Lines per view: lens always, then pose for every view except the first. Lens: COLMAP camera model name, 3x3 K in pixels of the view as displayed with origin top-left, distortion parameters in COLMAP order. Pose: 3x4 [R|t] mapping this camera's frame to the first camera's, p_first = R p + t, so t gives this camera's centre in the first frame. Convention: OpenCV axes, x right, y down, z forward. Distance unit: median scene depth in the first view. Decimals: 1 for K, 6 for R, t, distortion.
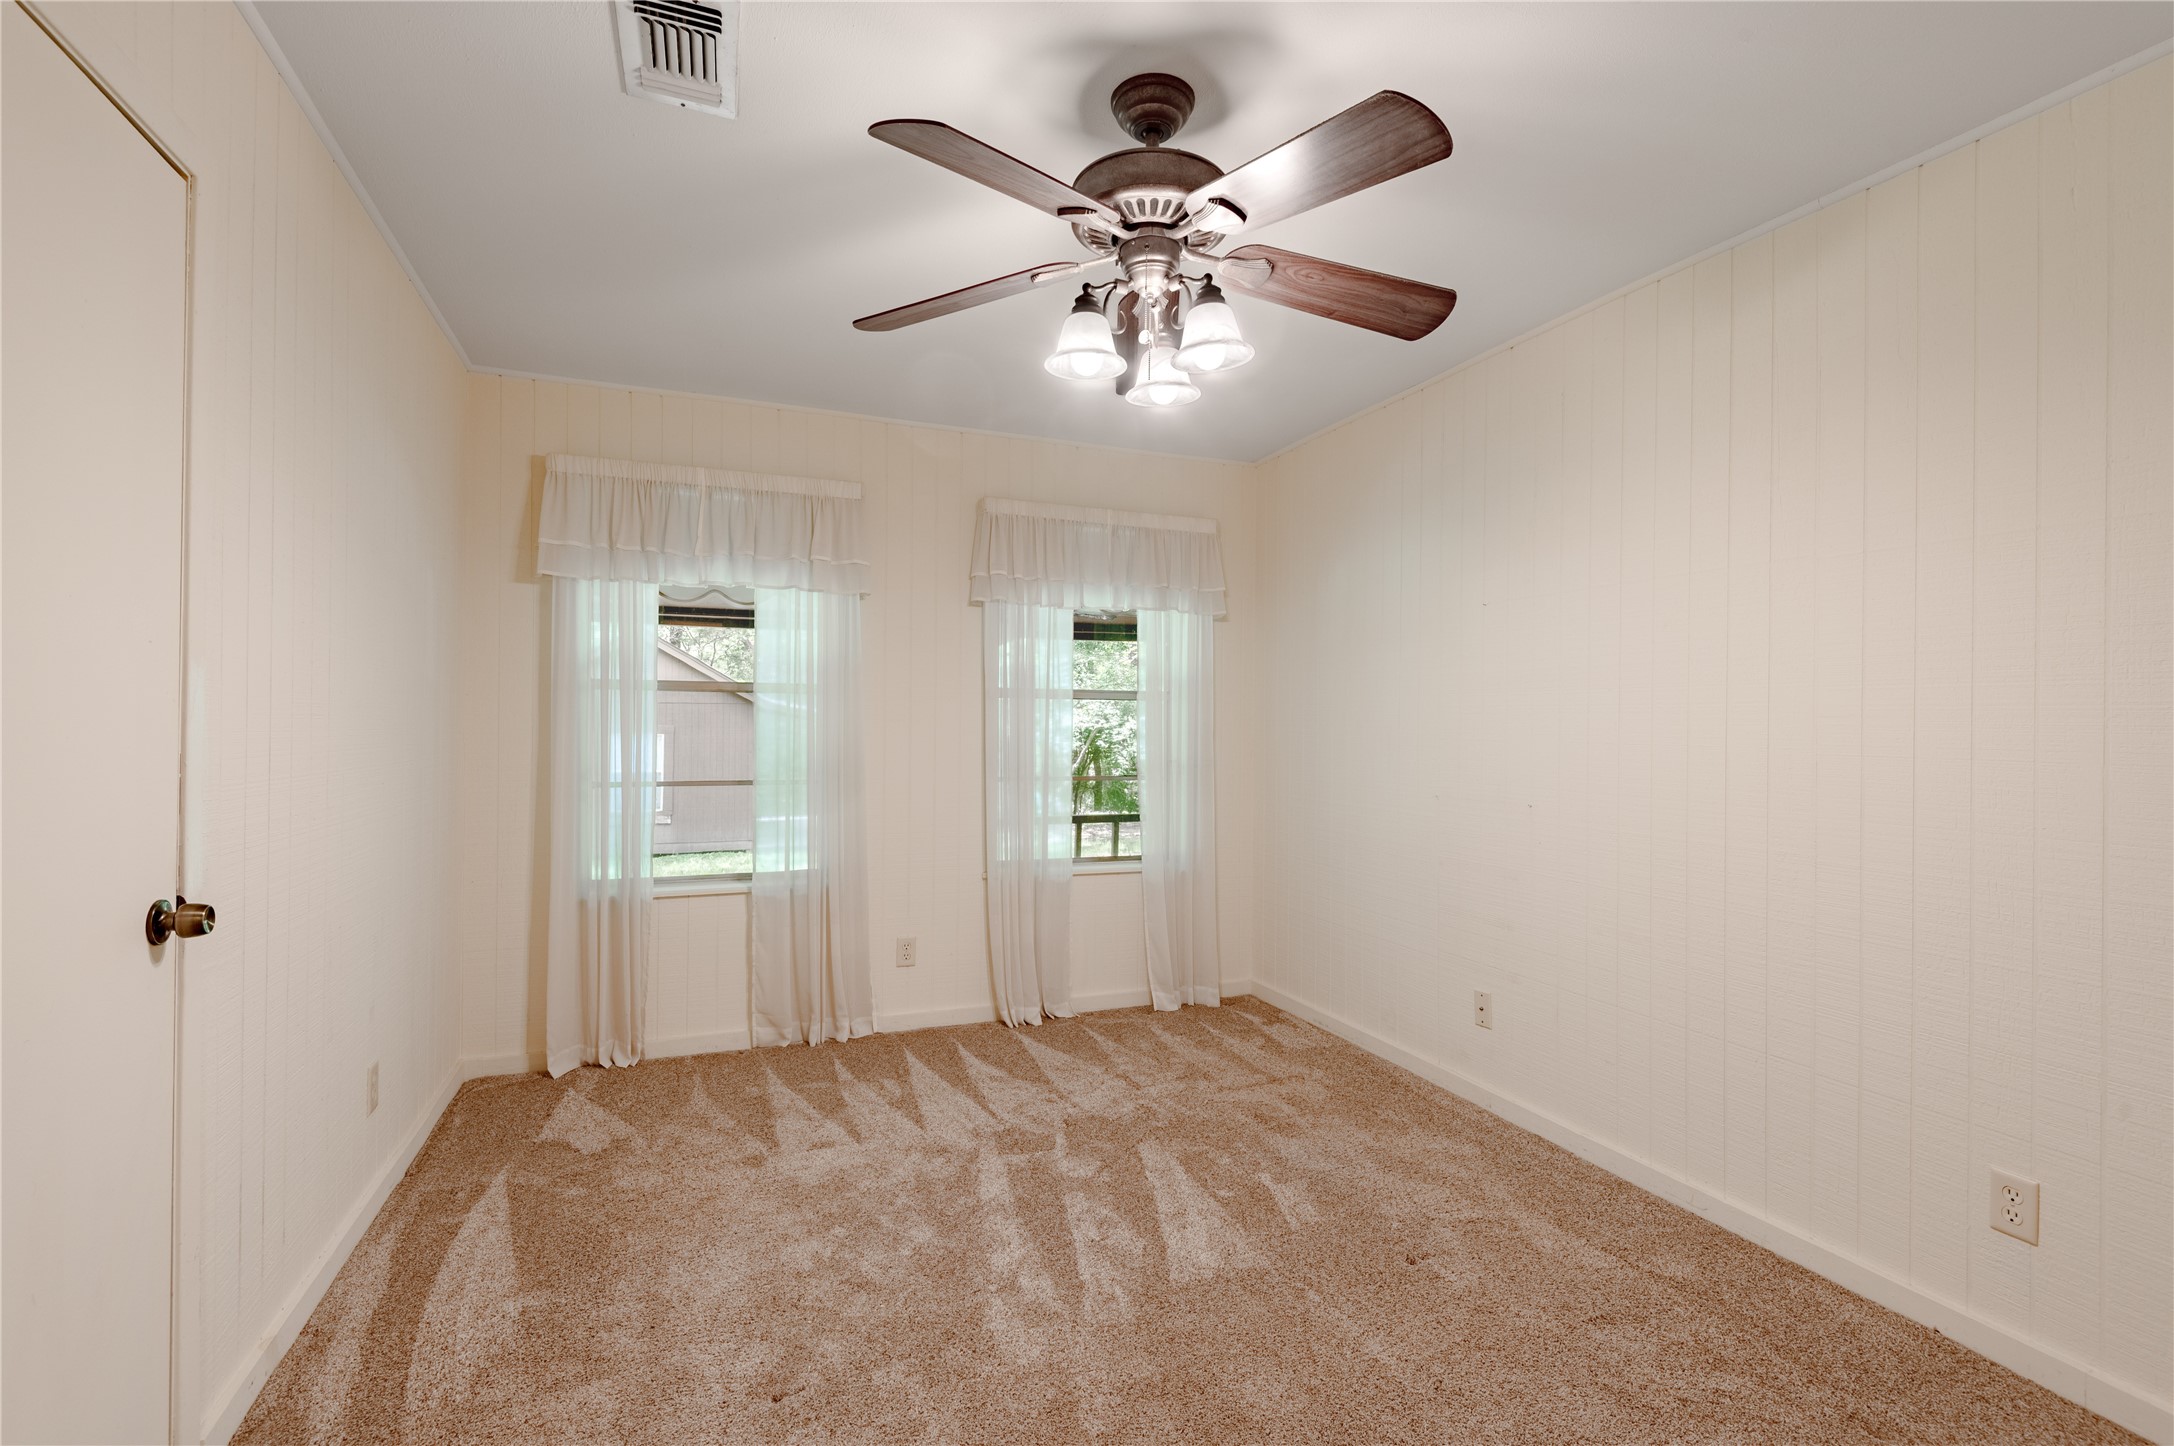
lens RADIAL K [[1003.5, 0, 1082.7], [0, 1003.5, 740.9], [0, 0, 1]] dist [0.050949, -0.031485]
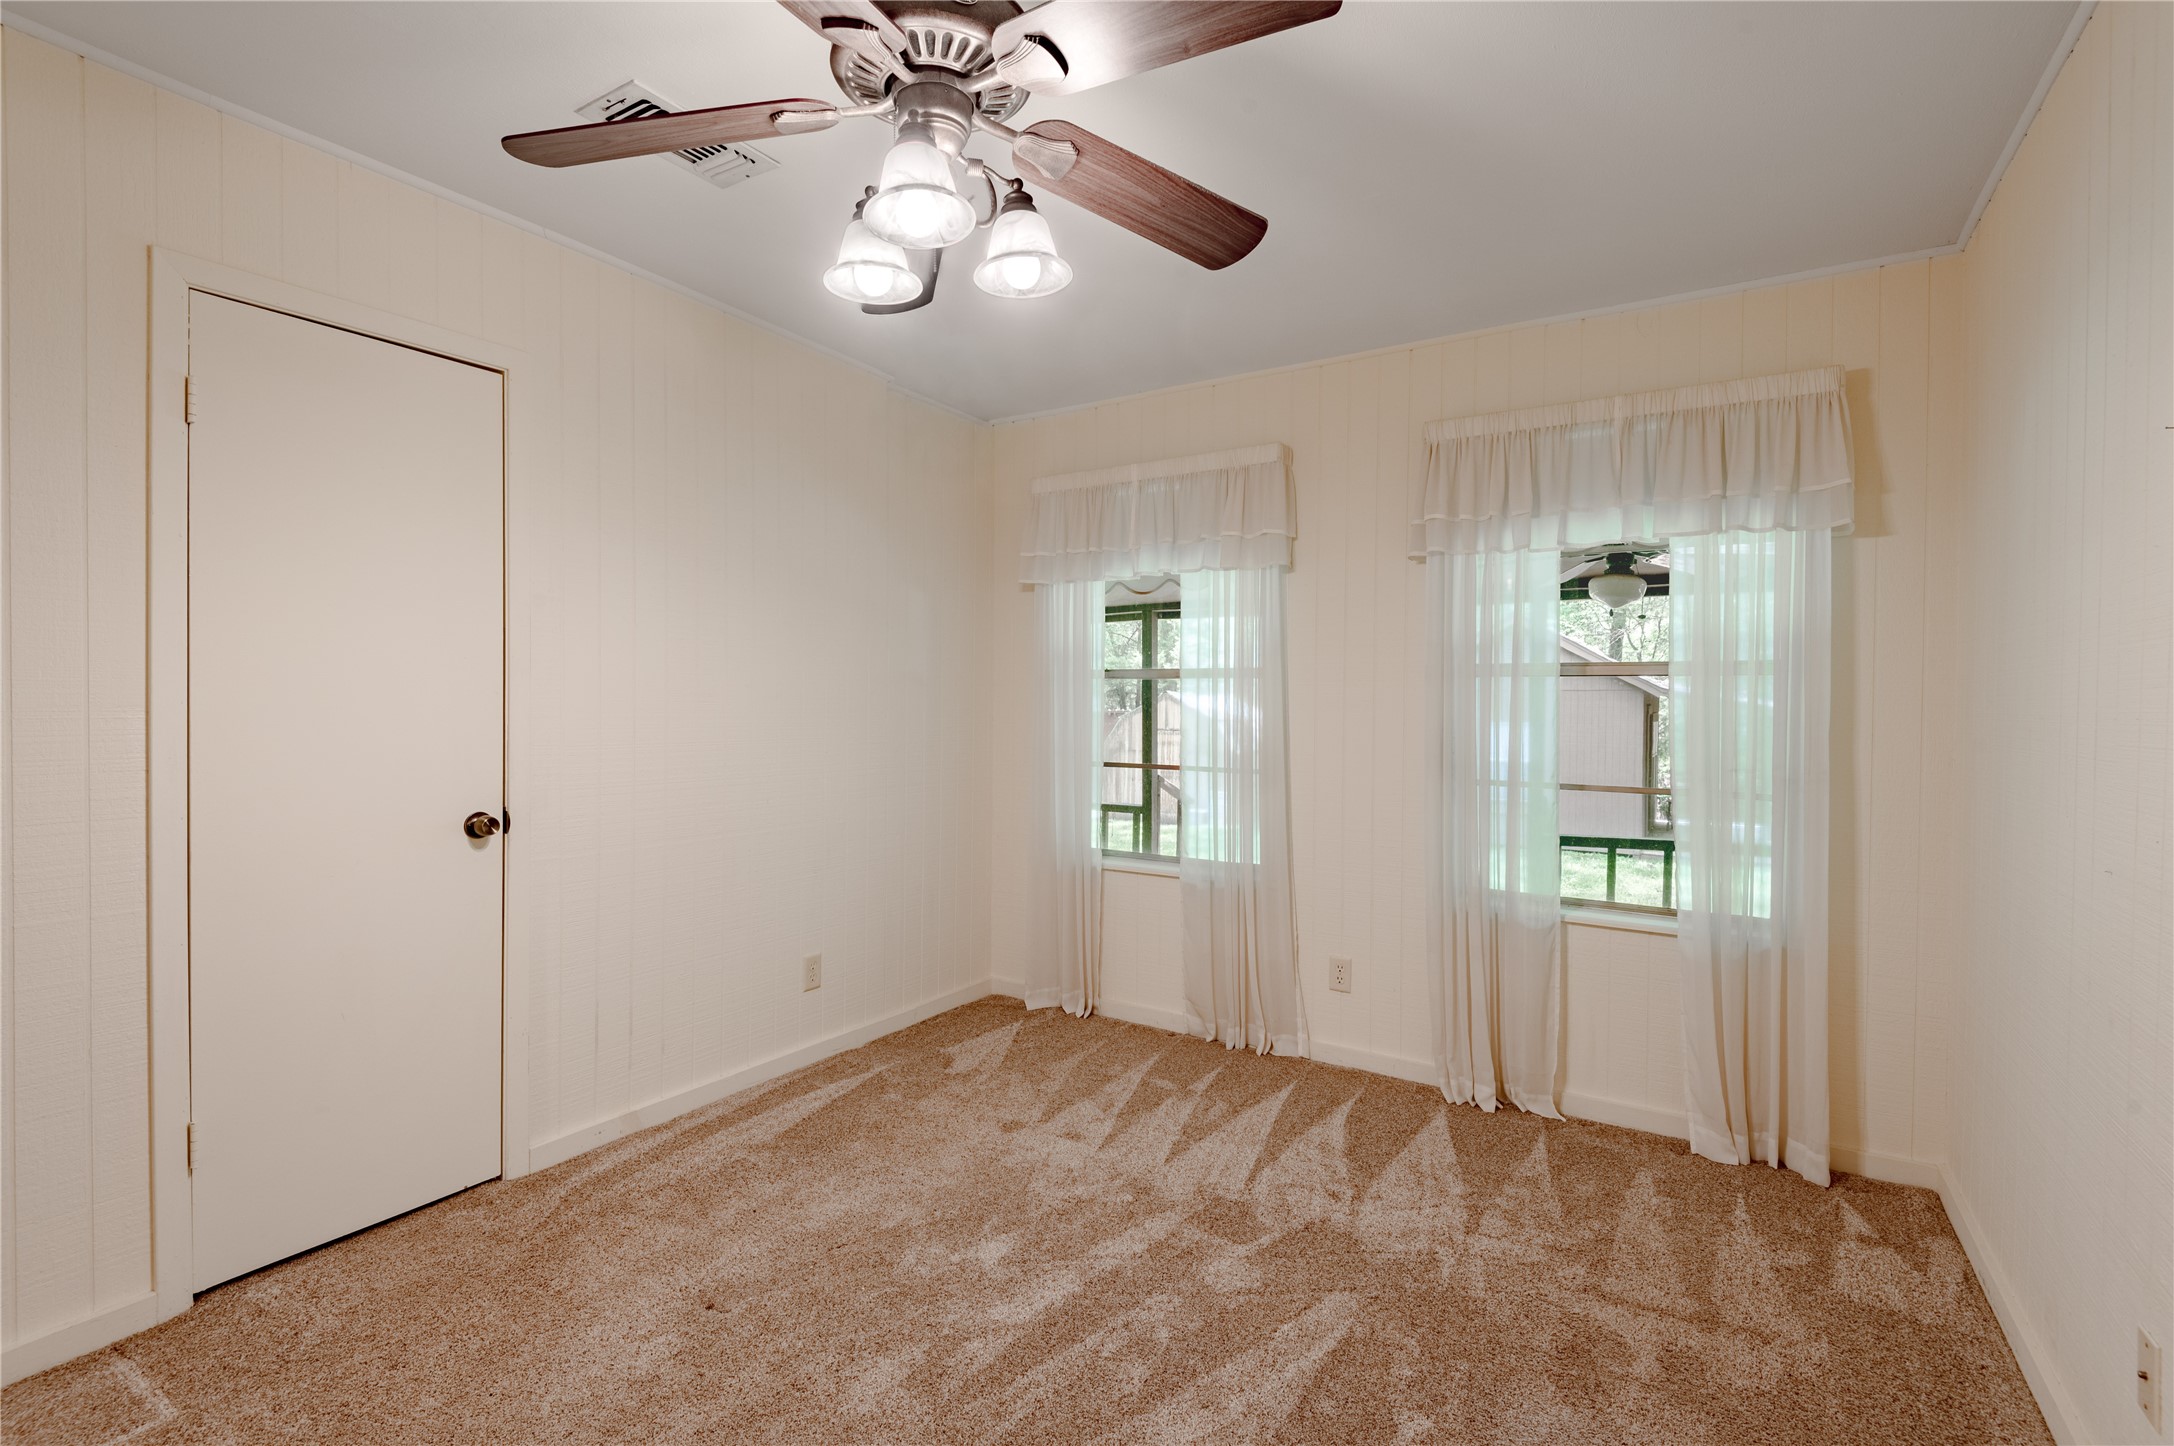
lens RADIAL K [[1003.5, 0, 1082.7], [0, 1003.5, 740.9], [0, 0, 1]] dist [0.050949, -0.031485]
pose [[0.587385, 0.027282, -0.808848, 0.440937], [-0.016207, 0.999628, 0.021948, -0.007347], [0.809145, 0.000217, 0.587609, 0.352617]]
